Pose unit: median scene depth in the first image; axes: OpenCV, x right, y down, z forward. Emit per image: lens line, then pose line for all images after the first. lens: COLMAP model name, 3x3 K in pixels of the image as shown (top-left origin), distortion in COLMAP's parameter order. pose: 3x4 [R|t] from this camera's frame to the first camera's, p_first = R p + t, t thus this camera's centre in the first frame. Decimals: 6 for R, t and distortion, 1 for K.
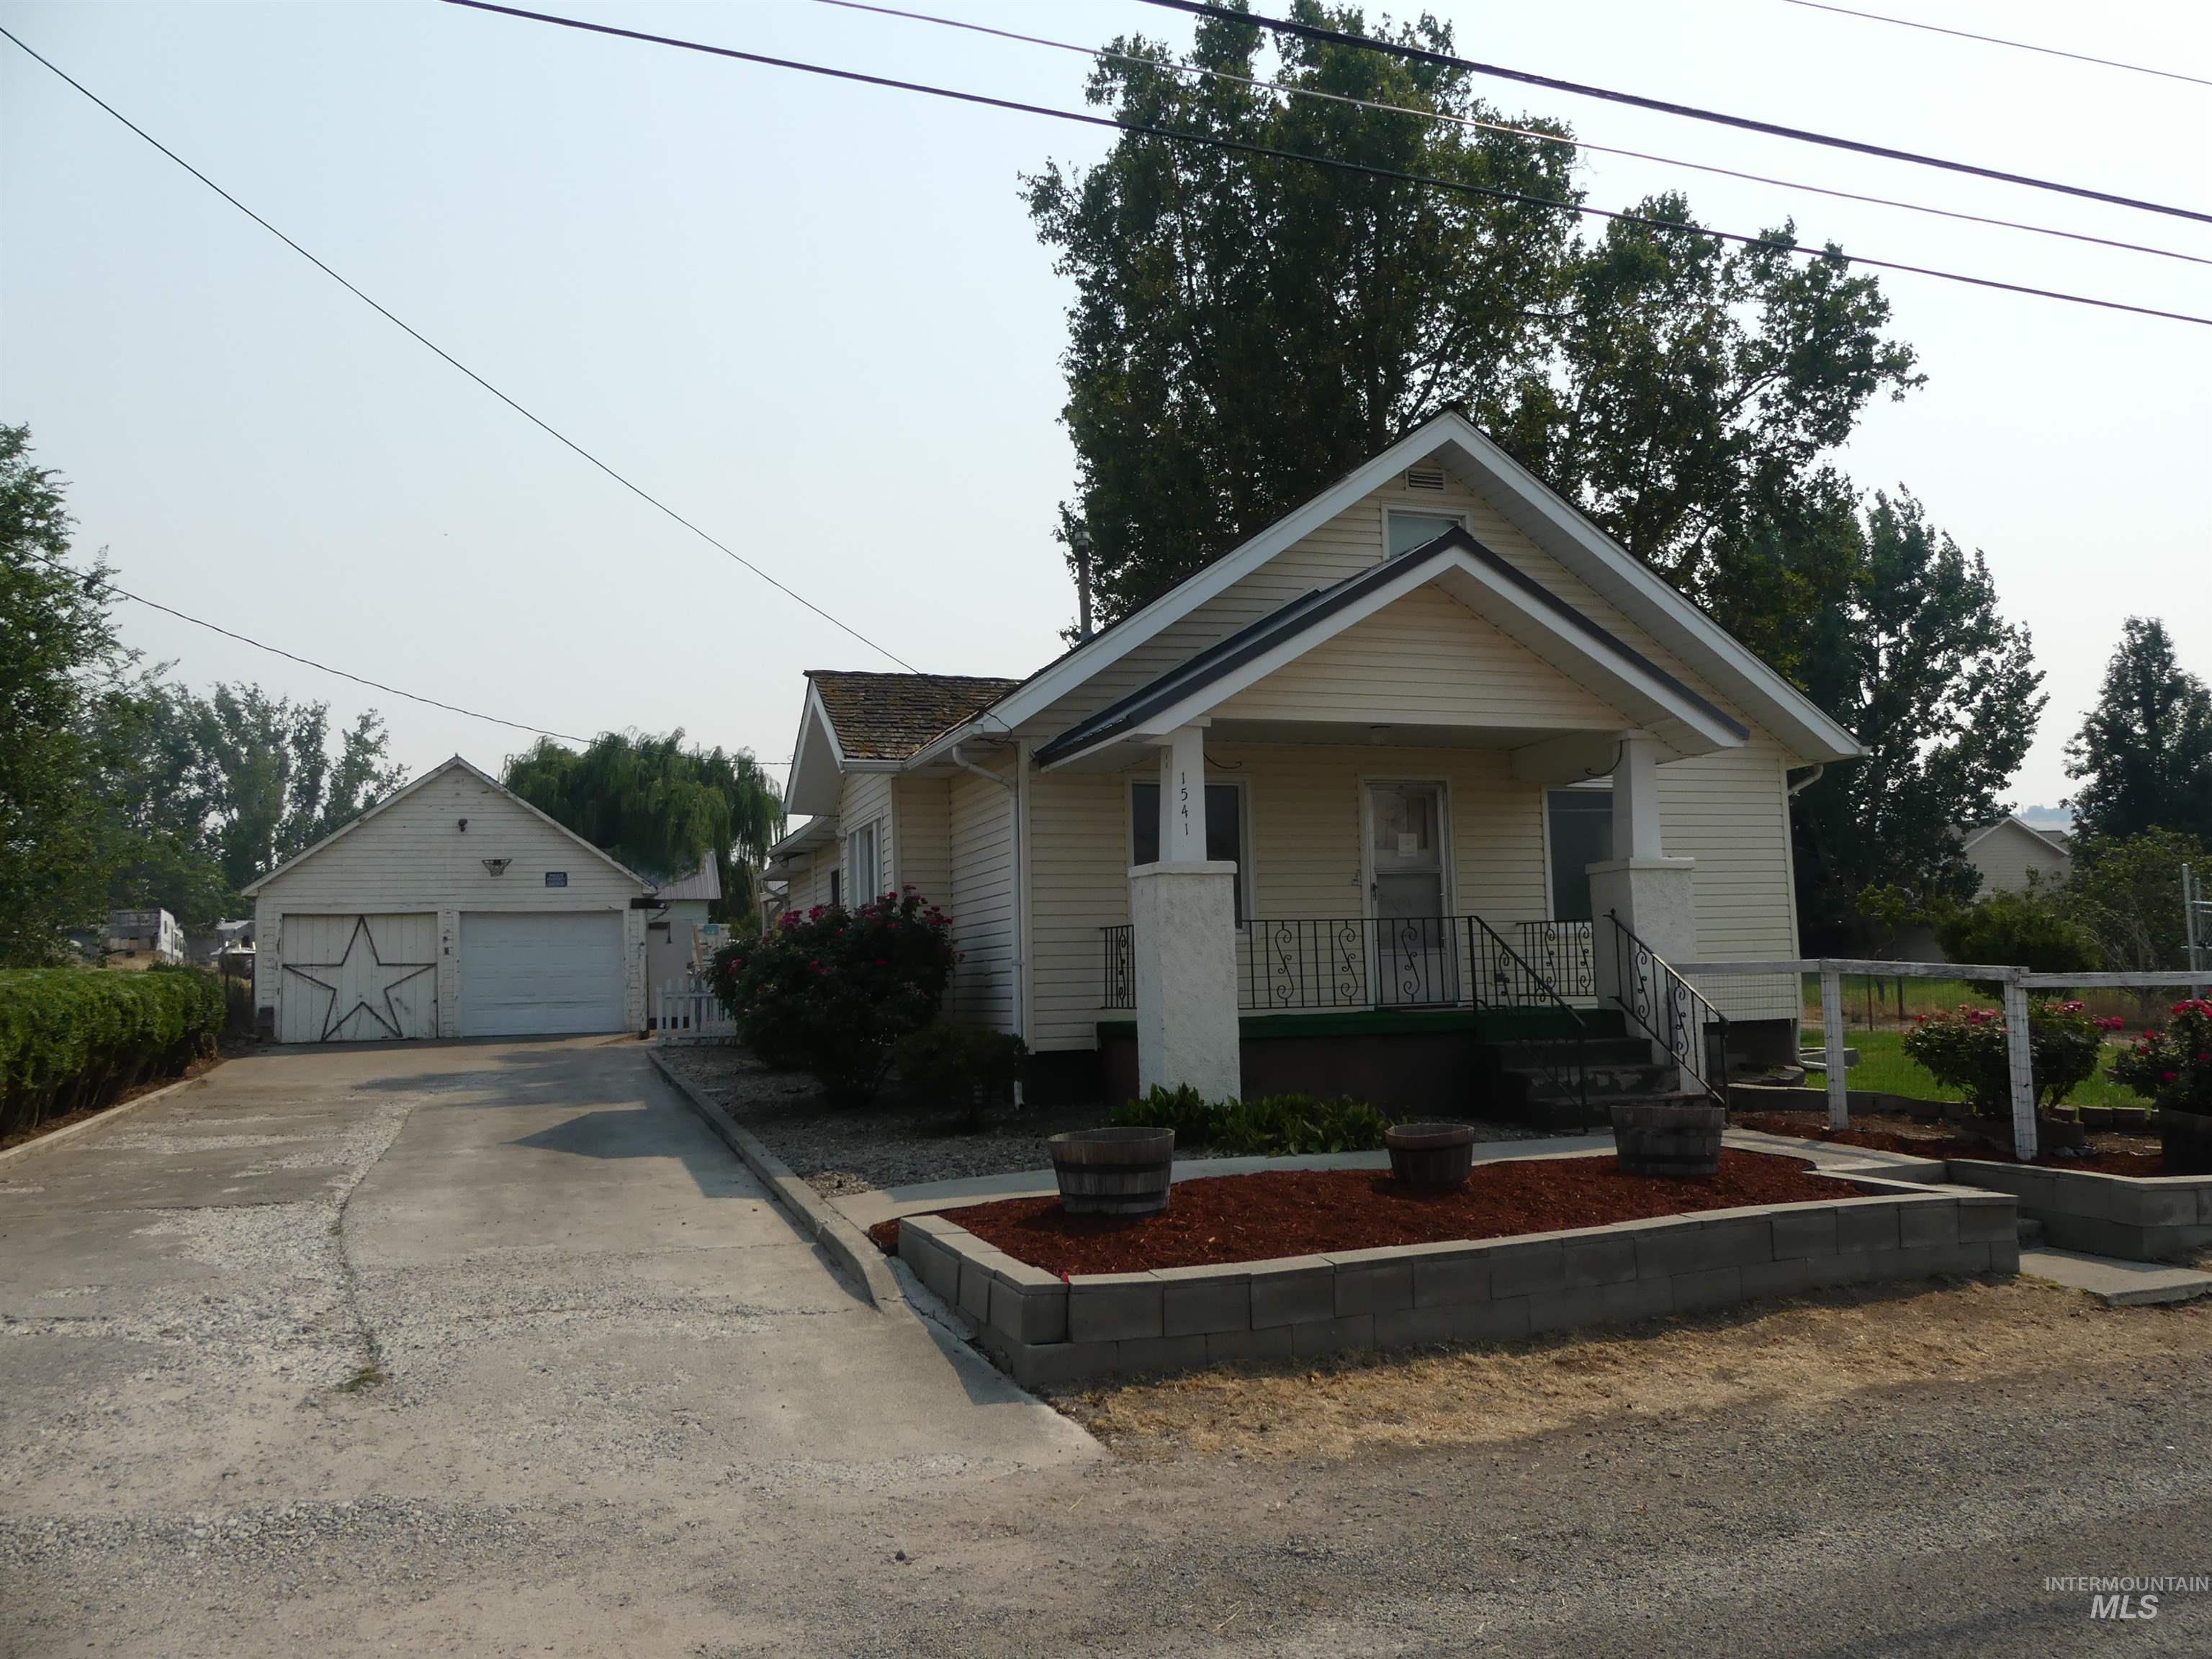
lens RADIAL K [[1658.3, 0, 1140.2], [0, 1658.3, 837.1], [0, 0, 1]] dist [-0.021252, 0.012295]
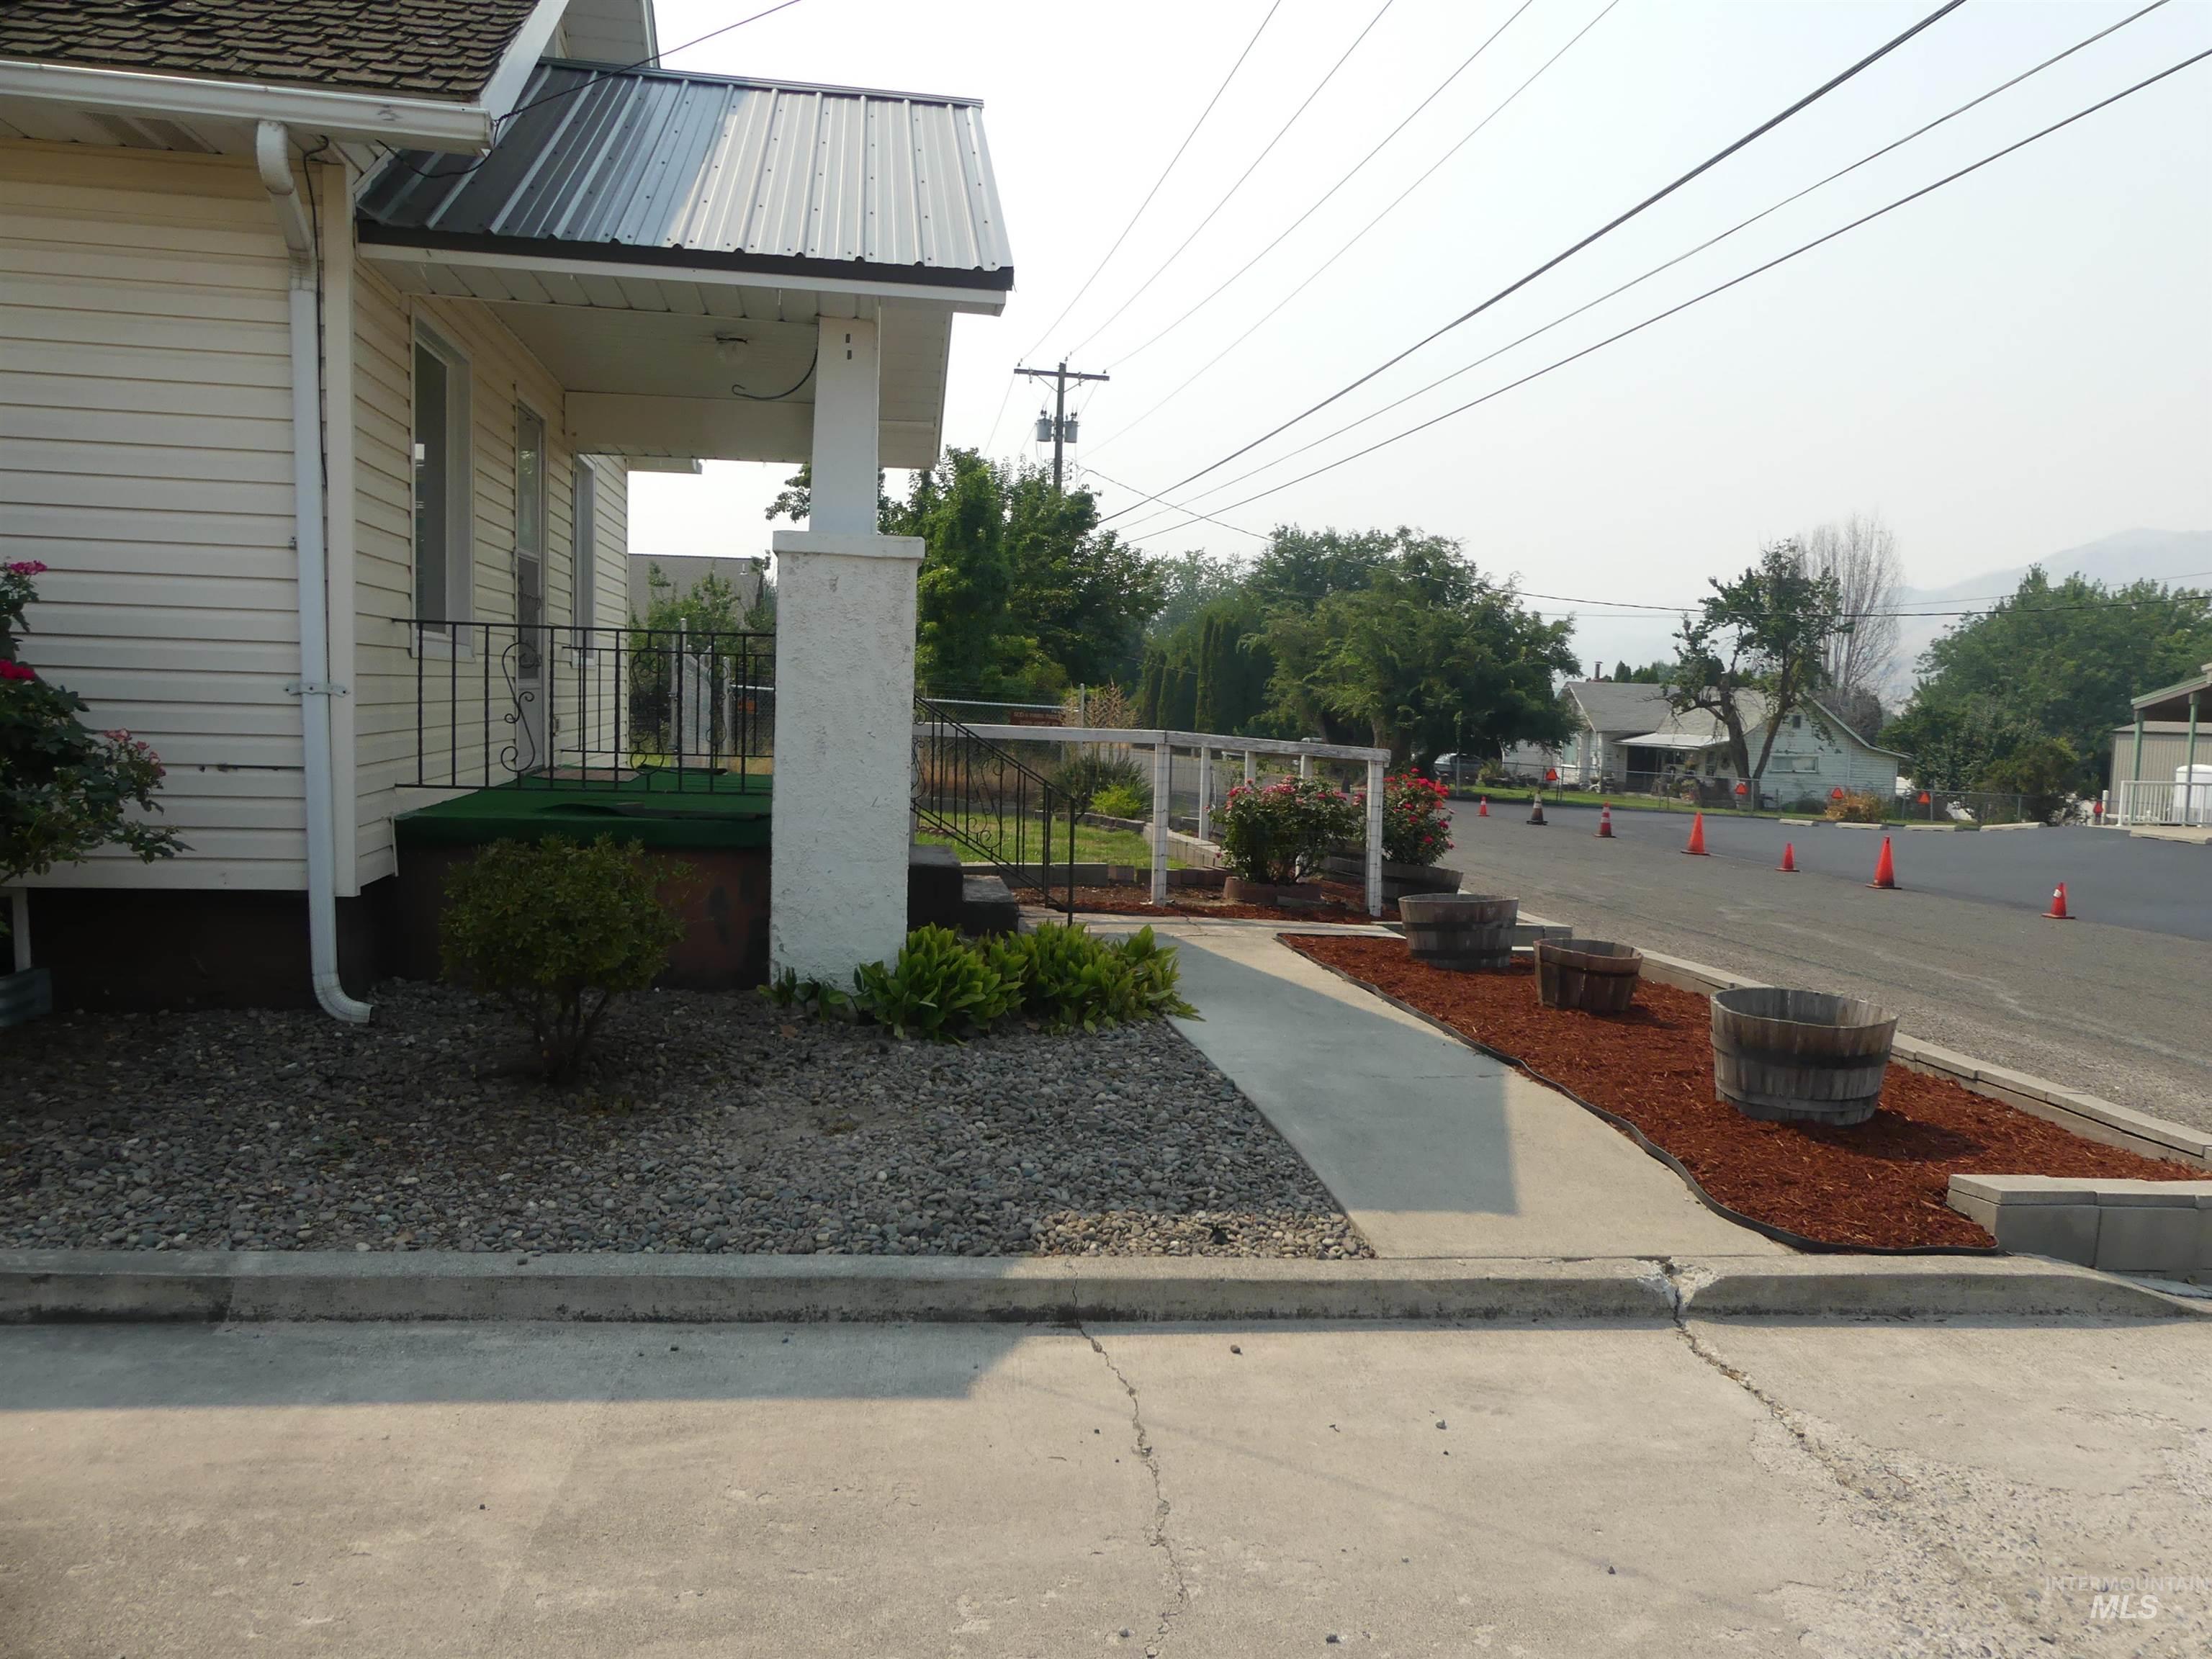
lens RADIAL K [[1660.1, 0, 1142.4], [0, 1660.1, 841.2], [0, 0, 1]] dist [-0.022095, 0.000555]
pose [[0.171127, -0.051840, 0.983884, -0.228785], [-0.127596, 0.989039, 0.074305, 0.027869], [-0.976952, -0.138255, 0.162636, 0.352773]]
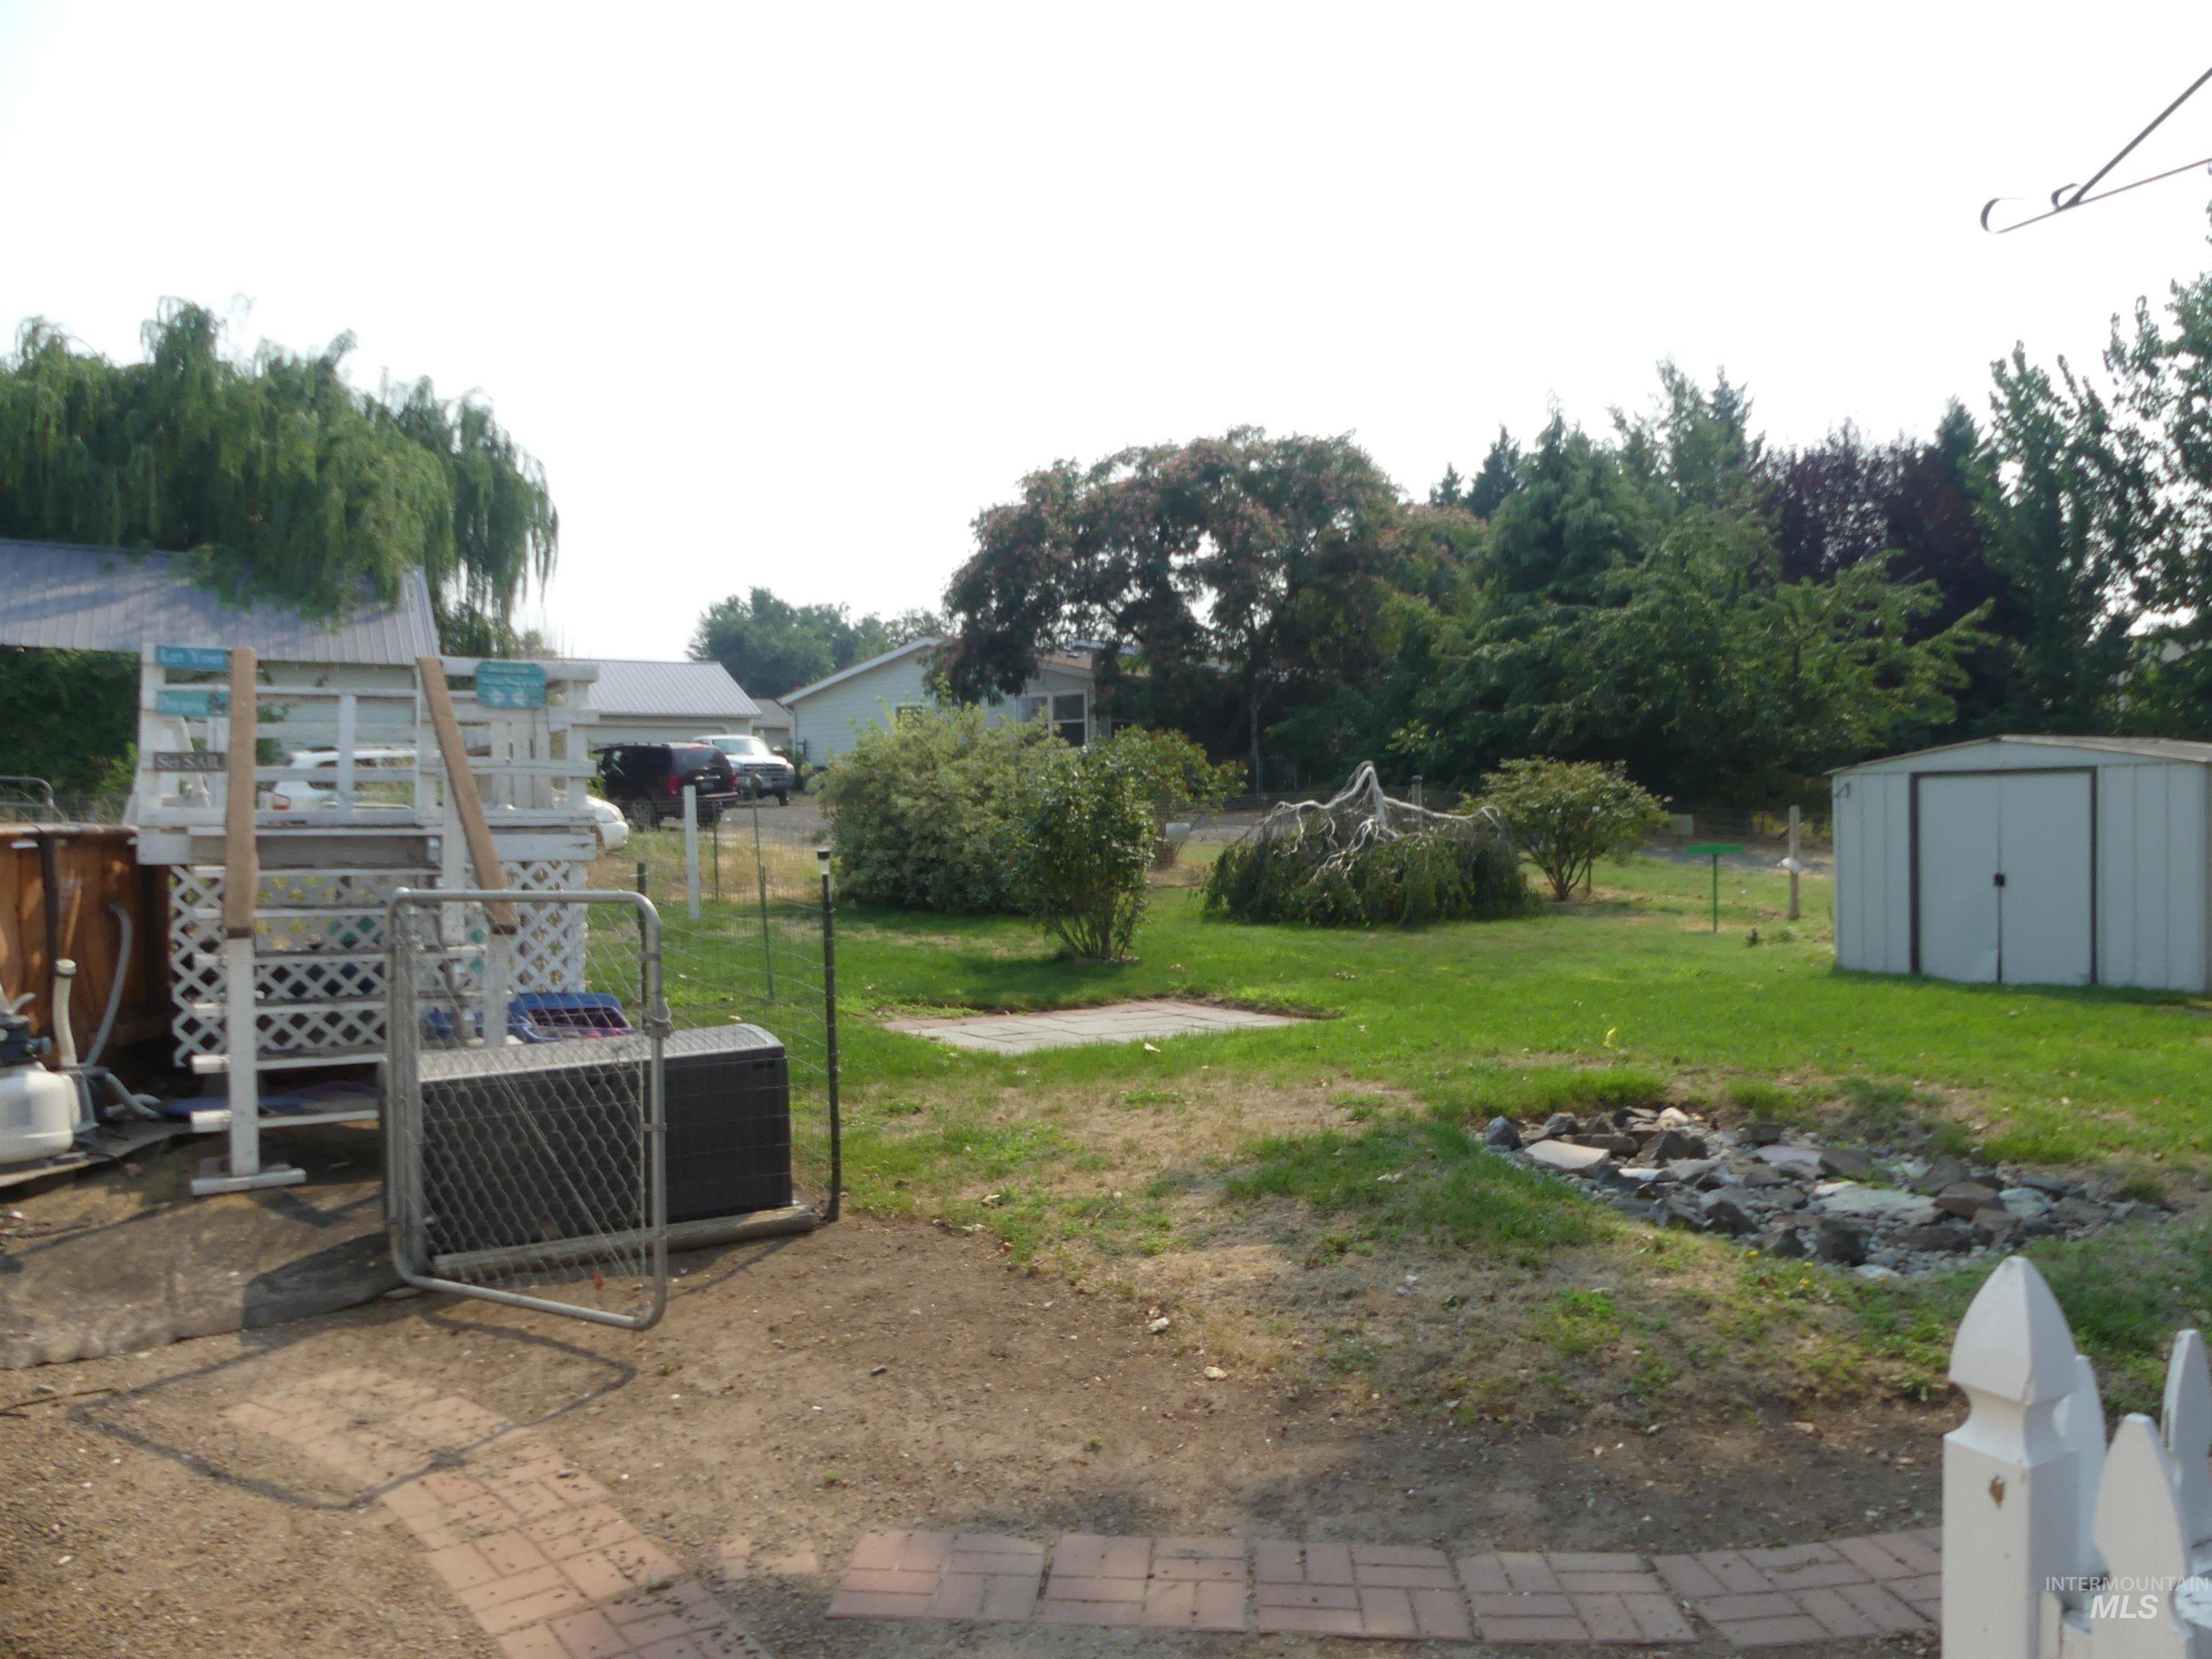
lens RADIAL K [[1655.3, 0, 1151.7], [0, 1655.3, 833.1], [0, 0, 1]] dist [-0.054460, 0.064851]
pose [[0.982874, 0.016588, 0.183530, -0.298597], [-0.034300, 0.995004, 0.093758, 0.071874], [-0.181058, -0.098447, 0.978533, 1.079470]]
